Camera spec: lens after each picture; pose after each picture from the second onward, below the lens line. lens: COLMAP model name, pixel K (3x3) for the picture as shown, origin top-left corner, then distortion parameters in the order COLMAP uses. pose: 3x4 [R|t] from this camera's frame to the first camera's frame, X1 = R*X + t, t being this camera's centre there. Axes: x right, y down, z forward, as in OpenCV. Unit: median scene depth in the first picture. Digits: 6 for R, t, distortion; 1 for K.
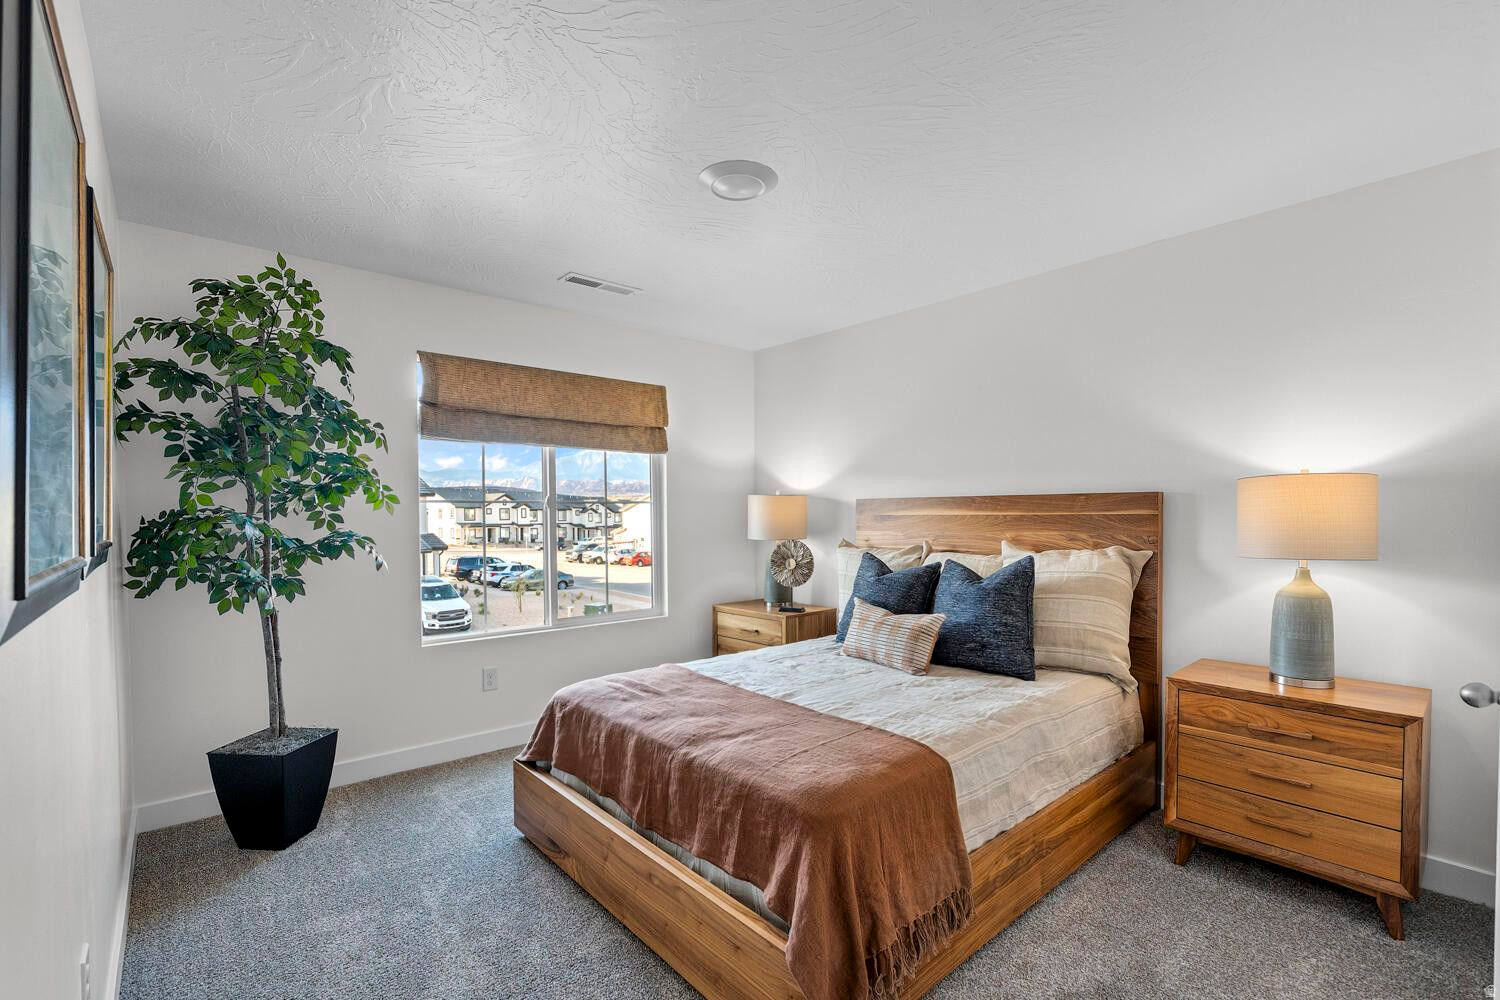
lens RADIAL K [[666.9, 0, 750.0], [0, 666.9, 500.0], [0, 0, 1]] dist [-0.001403, 0.000010]
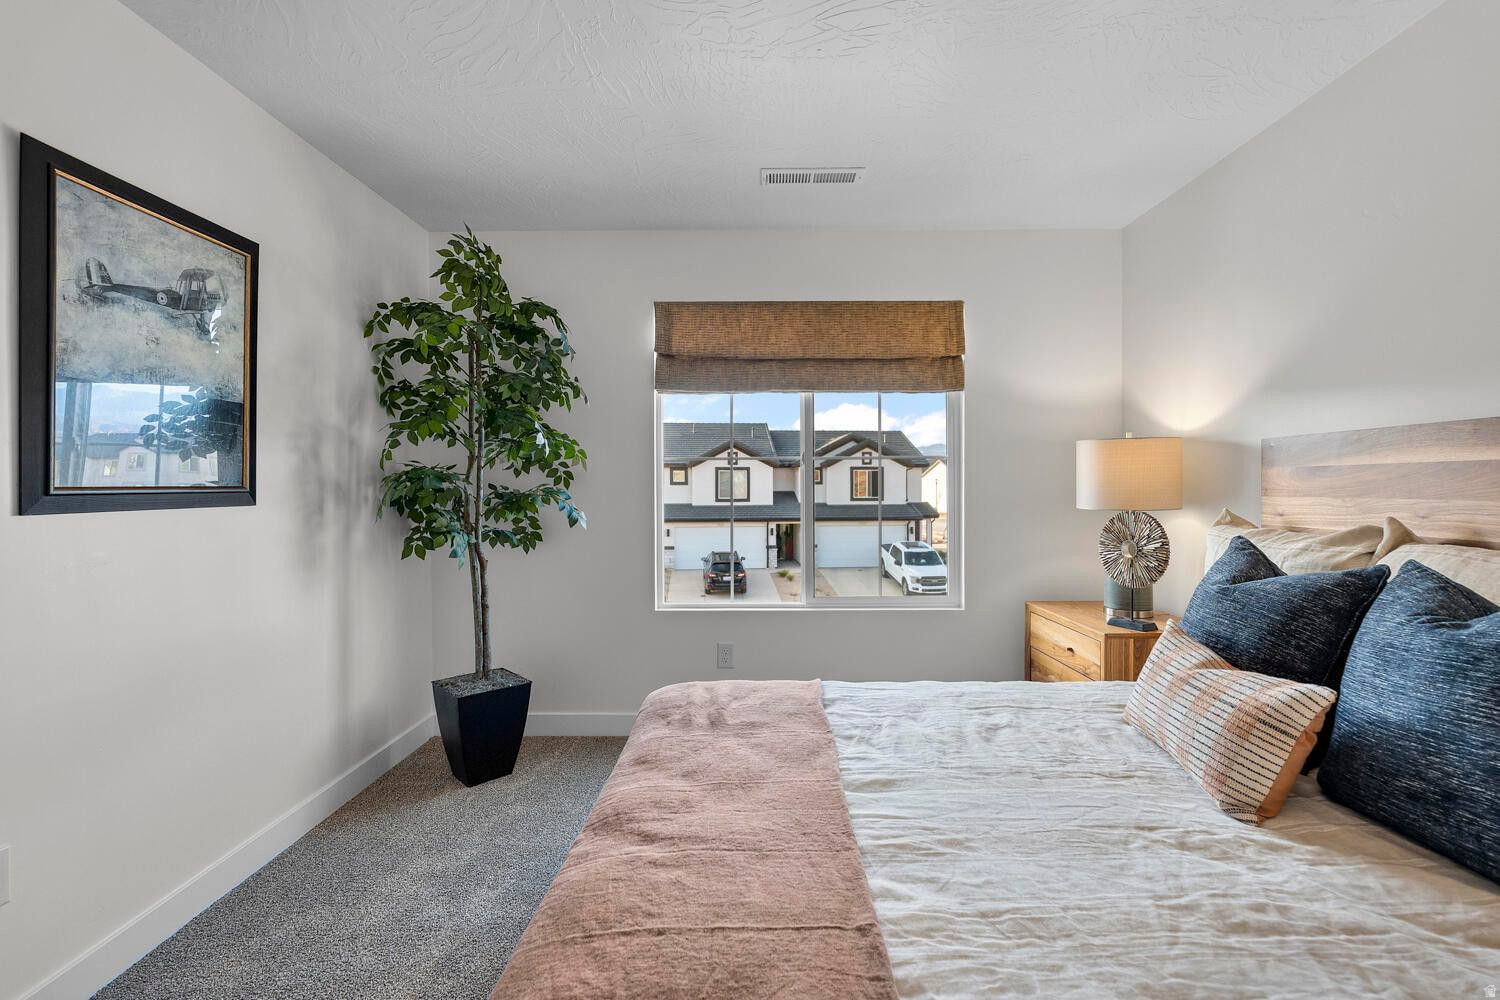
lens RADIAL K [[667.9, 0, 753.3], [0, 667.9, 475.3], [0, 0, 1]] dist [-0.001122, -0.000010]
pose [[0.750909, -0.008163, -0.660355, 0.238150], [0.013117, 0.999911, 0.002556, 0.024933], [0.660275, -0.010581, 0.750949, 0.360471]]
